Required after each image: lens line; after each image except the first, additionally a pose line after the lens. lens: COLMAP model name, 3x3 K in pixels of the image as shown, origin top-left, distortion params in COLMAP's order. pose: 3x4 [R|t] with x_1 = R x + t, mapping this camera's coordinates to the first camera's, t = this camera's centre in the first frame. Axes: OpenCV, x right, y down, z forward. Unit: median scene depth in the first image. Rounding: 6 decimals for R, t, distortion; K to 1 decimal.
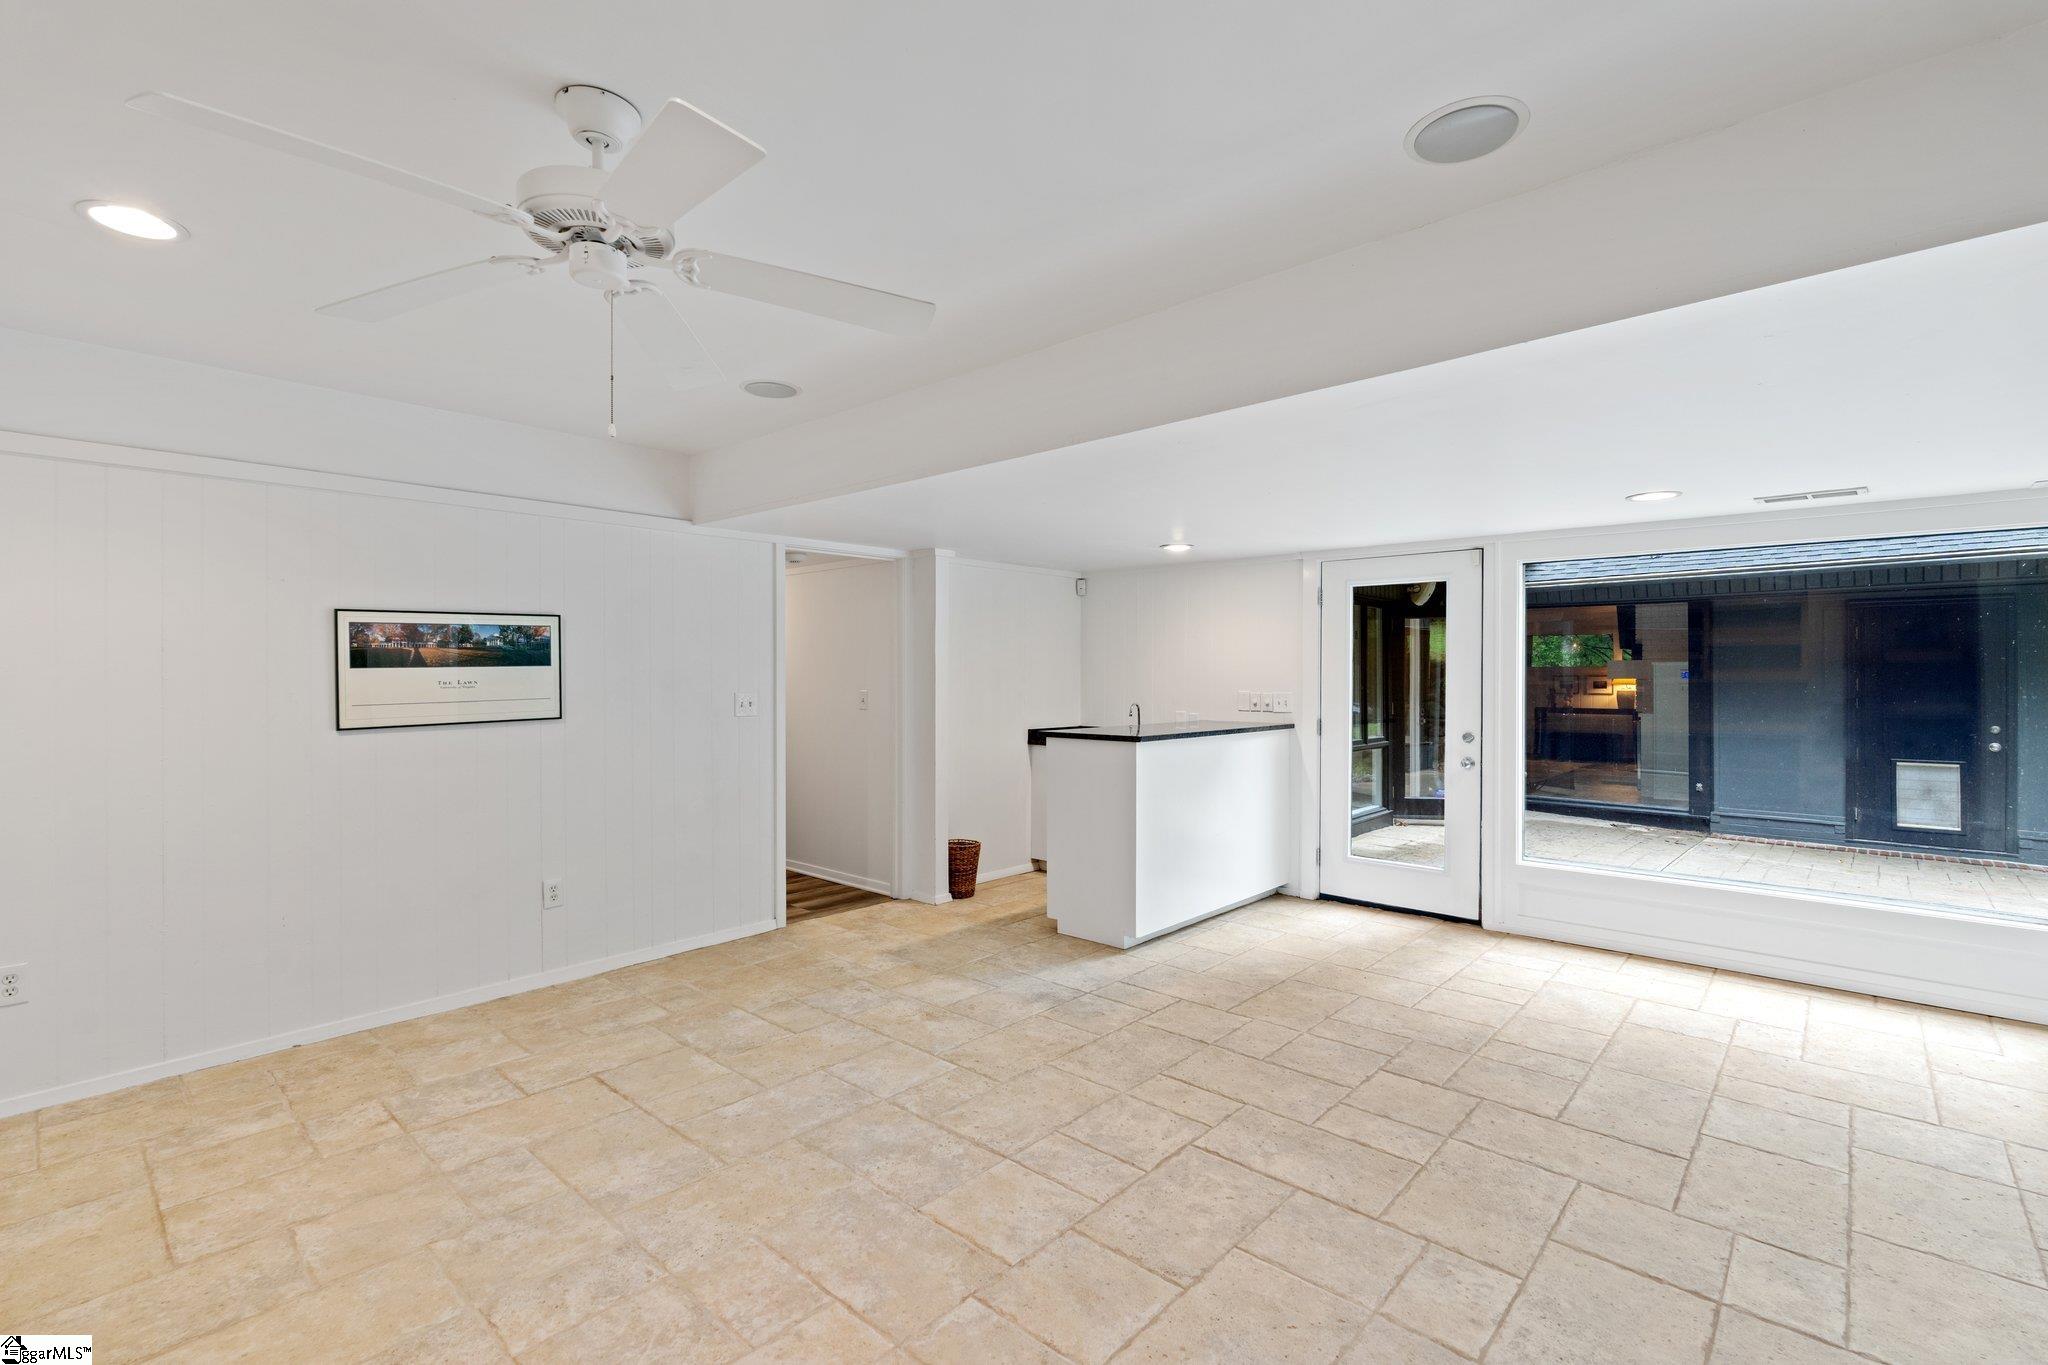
lens RADIAL K [[900.9, 0, 1058.0], [0, 900.9, 679.1], [0, 0, 1]] dist [-0.007149, 0.000657]
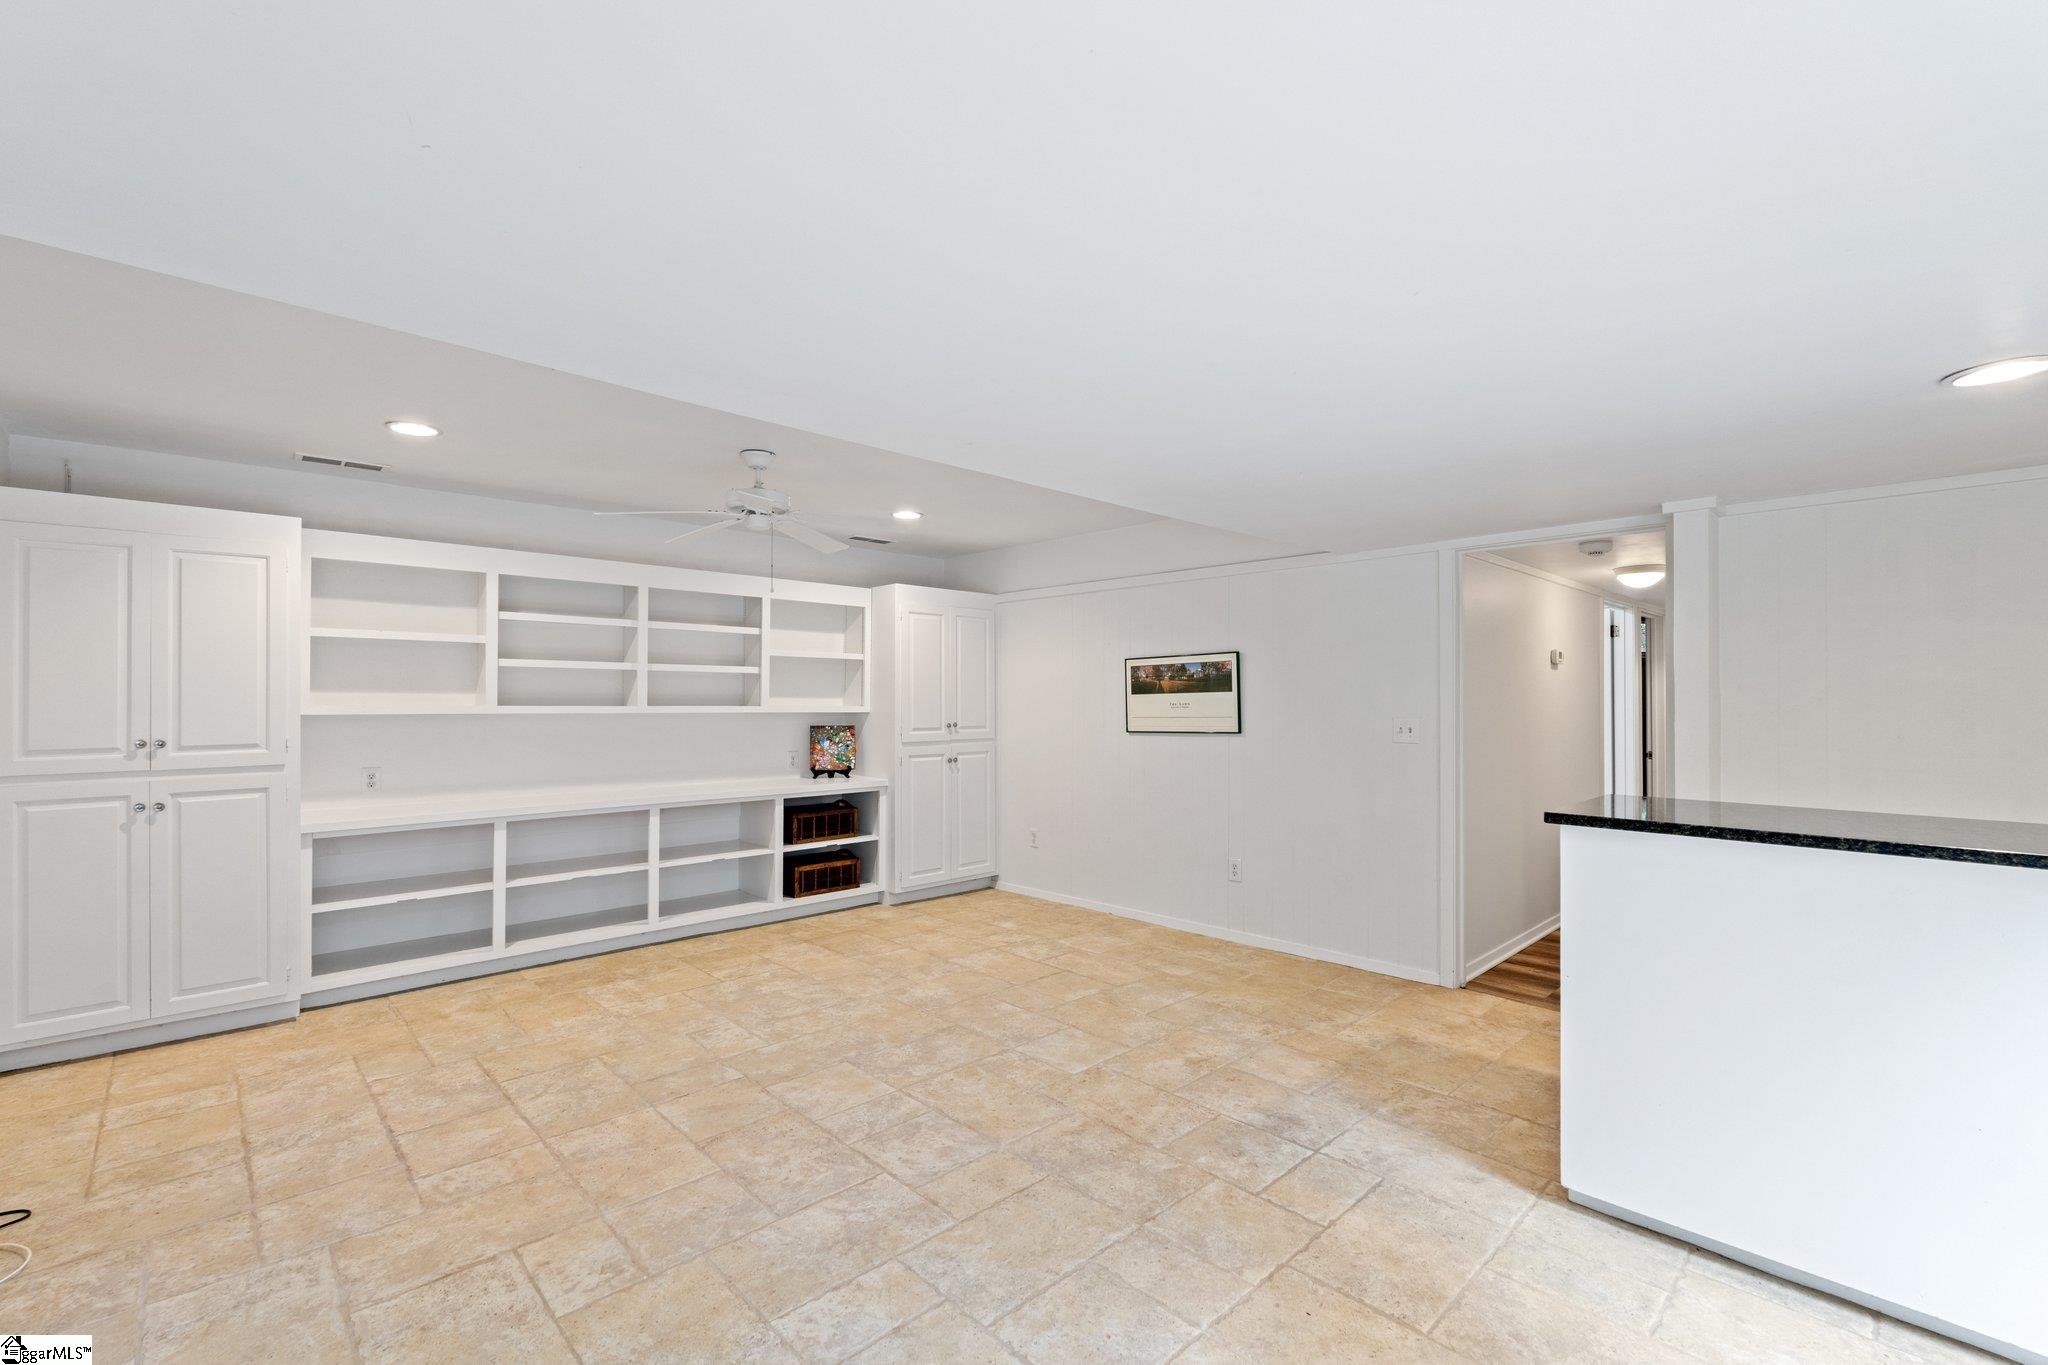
lens RADIAL K [[900.9, 0, 1014.9], [0, 900.9, 692.2], [0, 0, 1]] dist [-0.007149, 0.000657]
pose [[-0.097727, -0.005131, -0.995200, 0.960779], [-0.003561, 0.999982, -0.004806, -0.008350], [0.995207, 0.003074, -0.097744, 1.055776]]
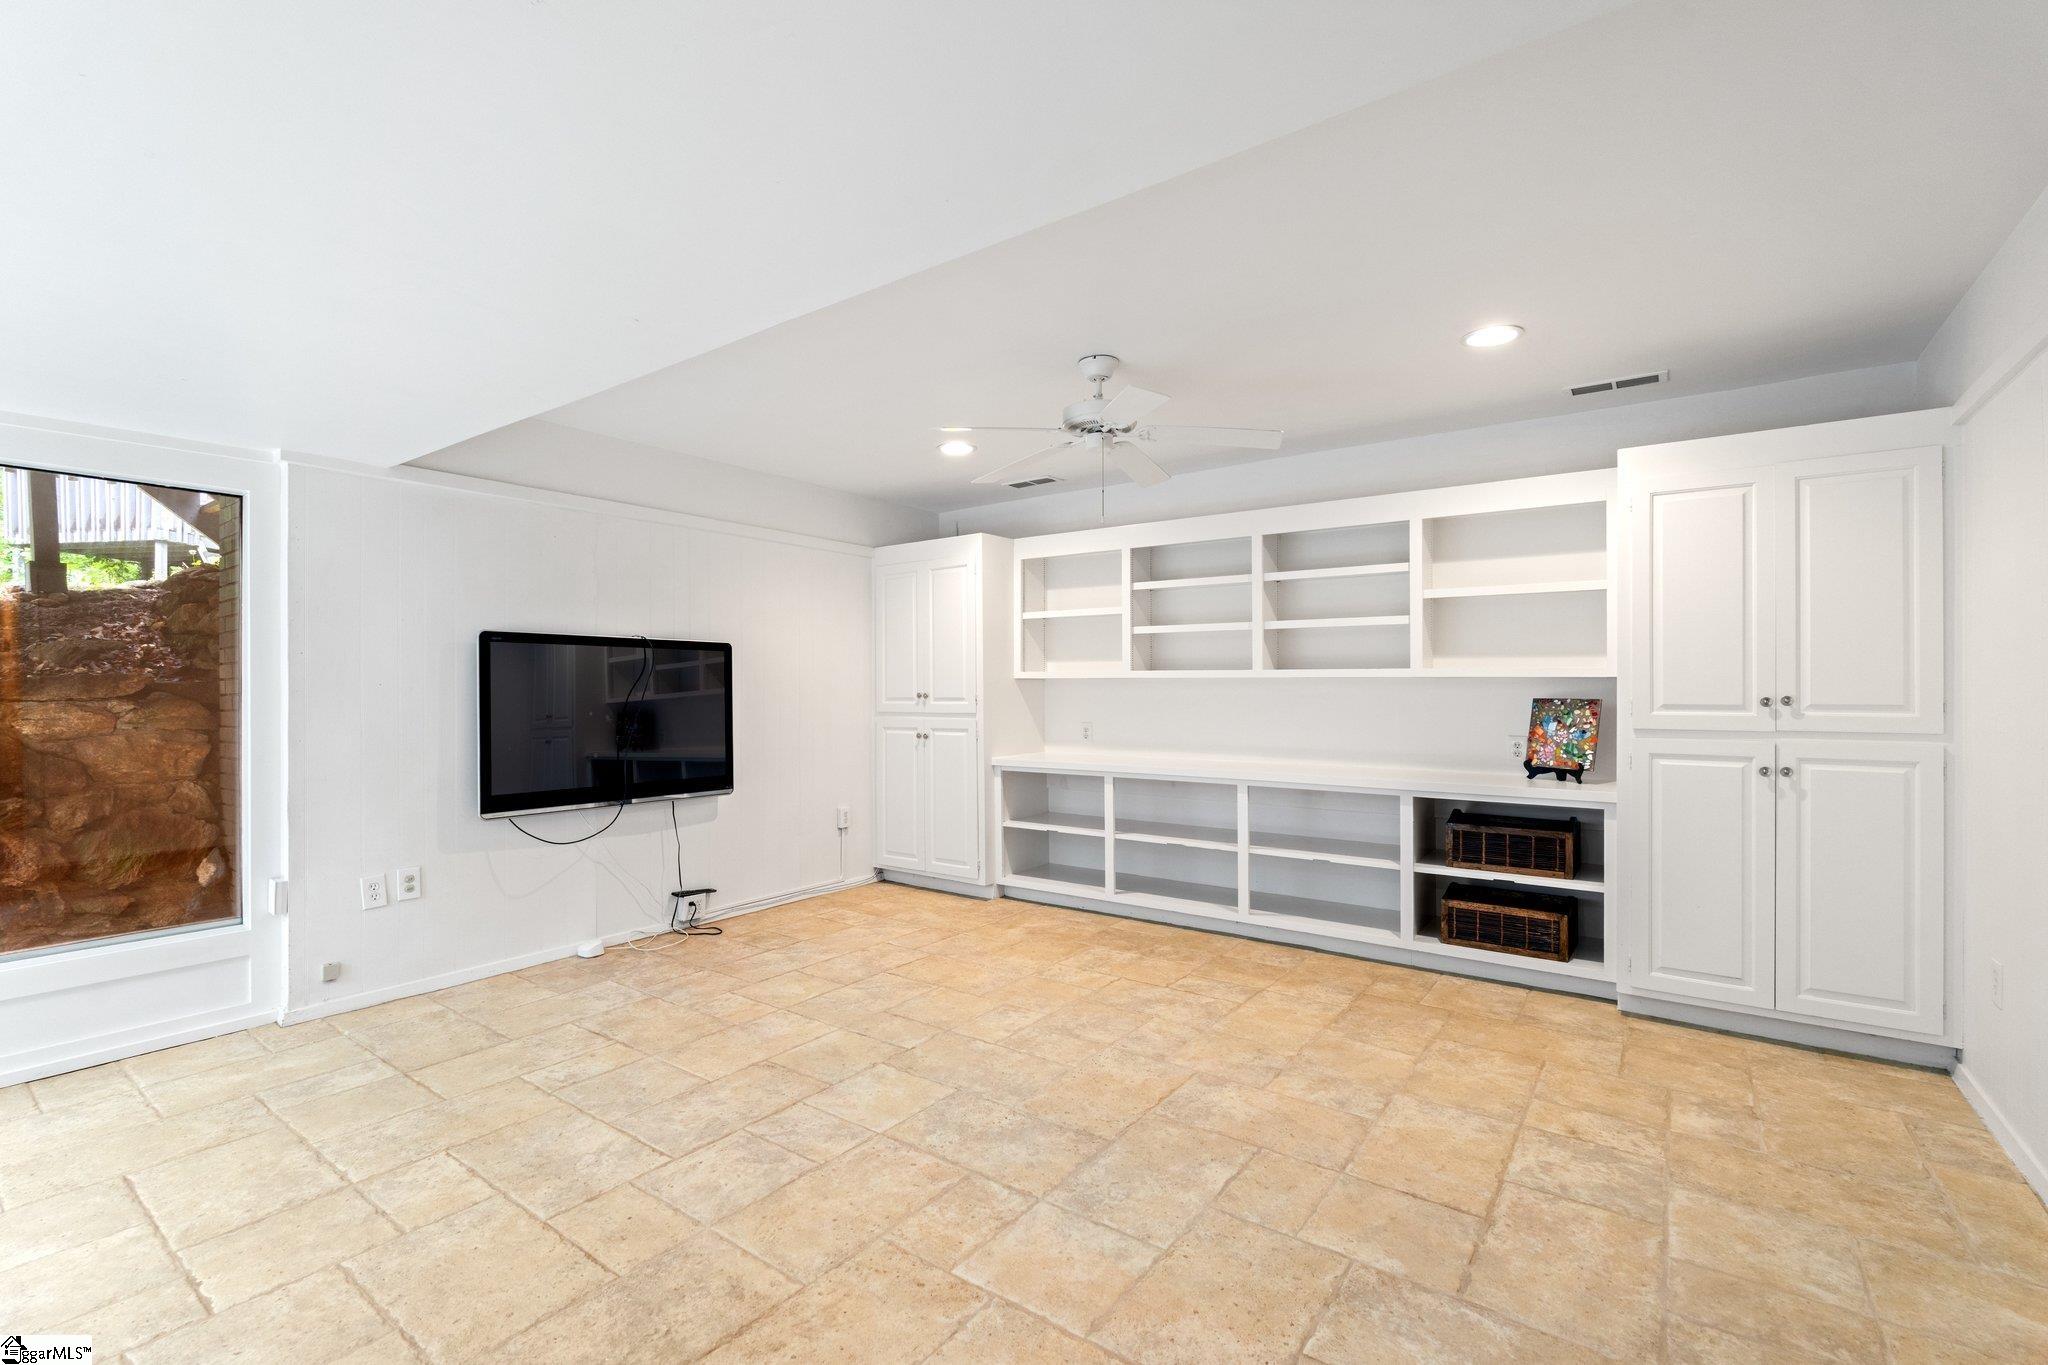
lens RADIAL K [[900.9, 0, 1036.2], [0, 900.9, 686.5], [0, 0, 1]] dist [-0.007149, 0.000657]
pose [[-0.996819, 0.003616, -0.079615, -0.124068], [0.003559, 0.999993, 0.000848, 0.036043], [0.079617, 0.000562, -0.996825, 1.644323]]
